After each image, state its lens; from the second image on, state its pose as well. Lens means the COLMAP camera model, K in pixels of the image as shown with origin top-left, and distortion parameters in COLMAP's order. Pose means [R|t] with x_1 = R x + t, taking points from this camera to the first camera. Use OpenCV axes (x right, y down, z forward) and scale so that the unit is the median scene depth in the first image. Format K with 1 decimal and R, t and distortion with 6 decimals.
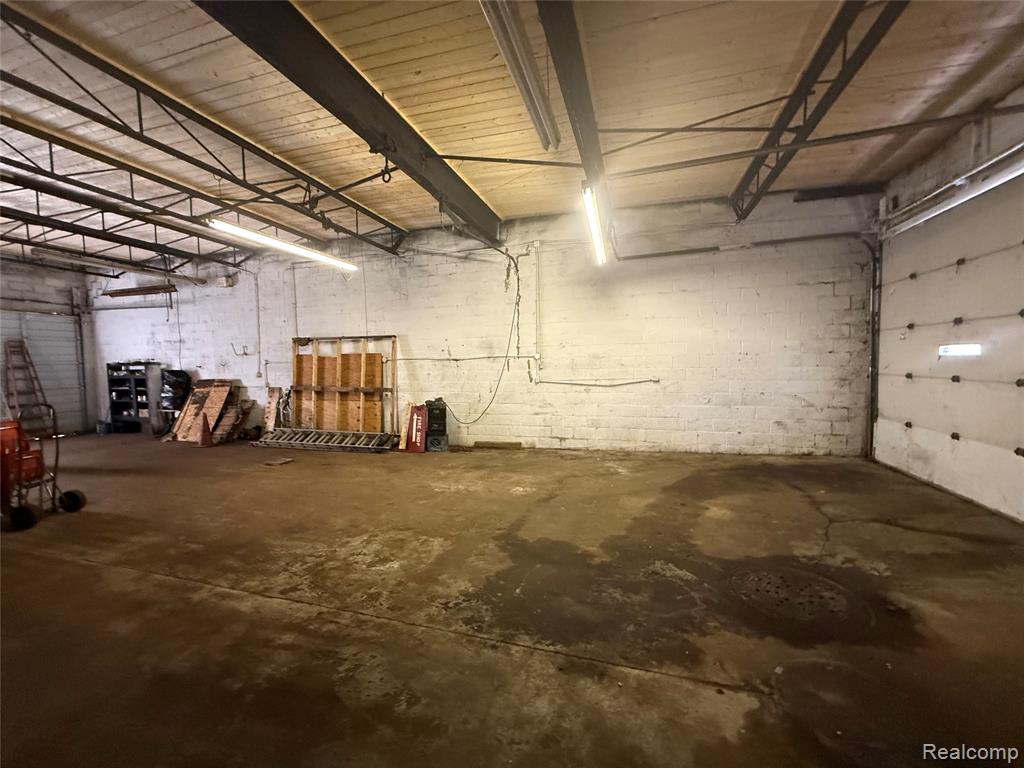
lens RADIAL K [[408.0, 0, 511.2], [0, 408.0, 384.5], [0, 0, 1]] dist [0.000154, 0.000168]
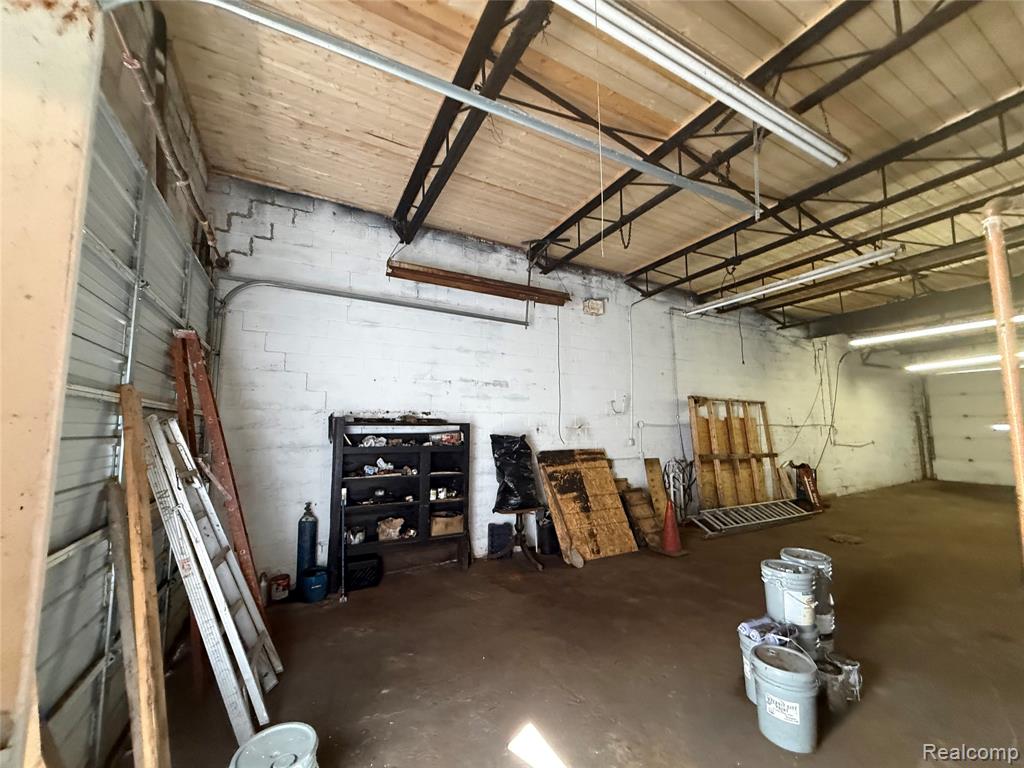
lens RADIAL K [[408.0, 0, 511.2], [0, 408.0, 384.5], [0, 0, 1]] dist [0.000154, 0.000168]
pose [[0.702997, 0.091160, 0.705326, -1.988006], [0.027495, 0.987526, -0.155038, -0.027439], [-0.710661, 0.128384, 0.691721, 0.989994]]
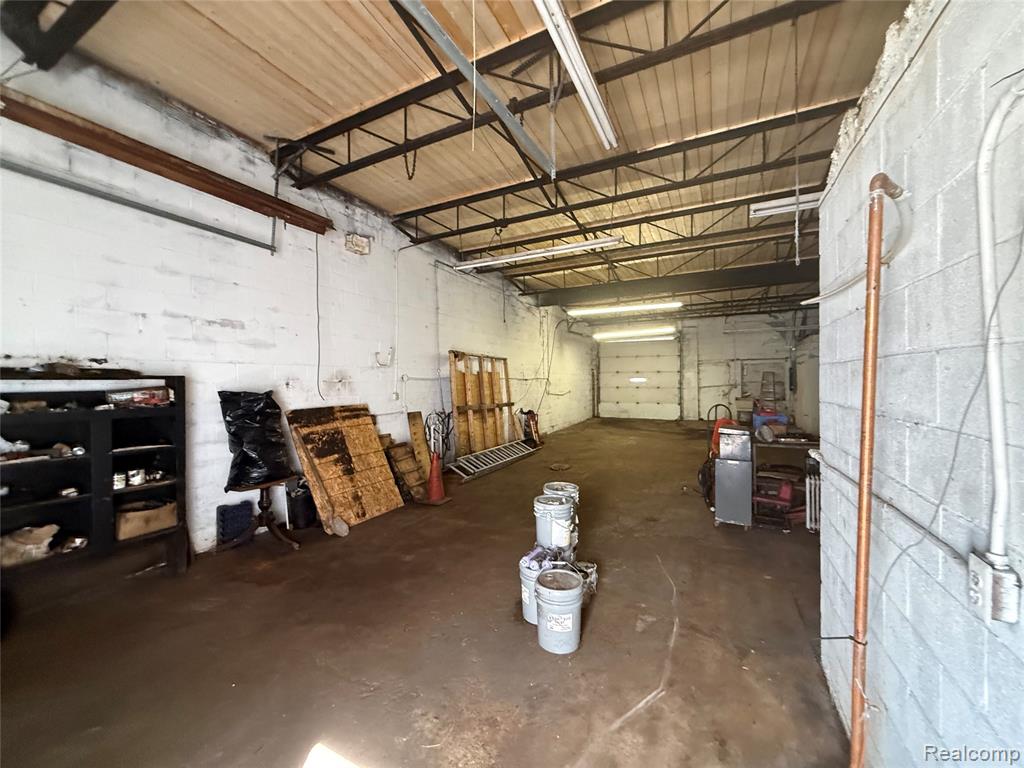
lens RADIAL K [[408.0, 0, 511.2], [0, 408.0, 384.5], [0, 0, 1]] dist [0.000154, 0.000168]
pose [[0.167026, 0.006980, 0.985928, -1.959310], [0.057059, 0.998231, -0.016734, -0.031325], [-0.984300, 0.059051, 0.166332, 1.069866]]
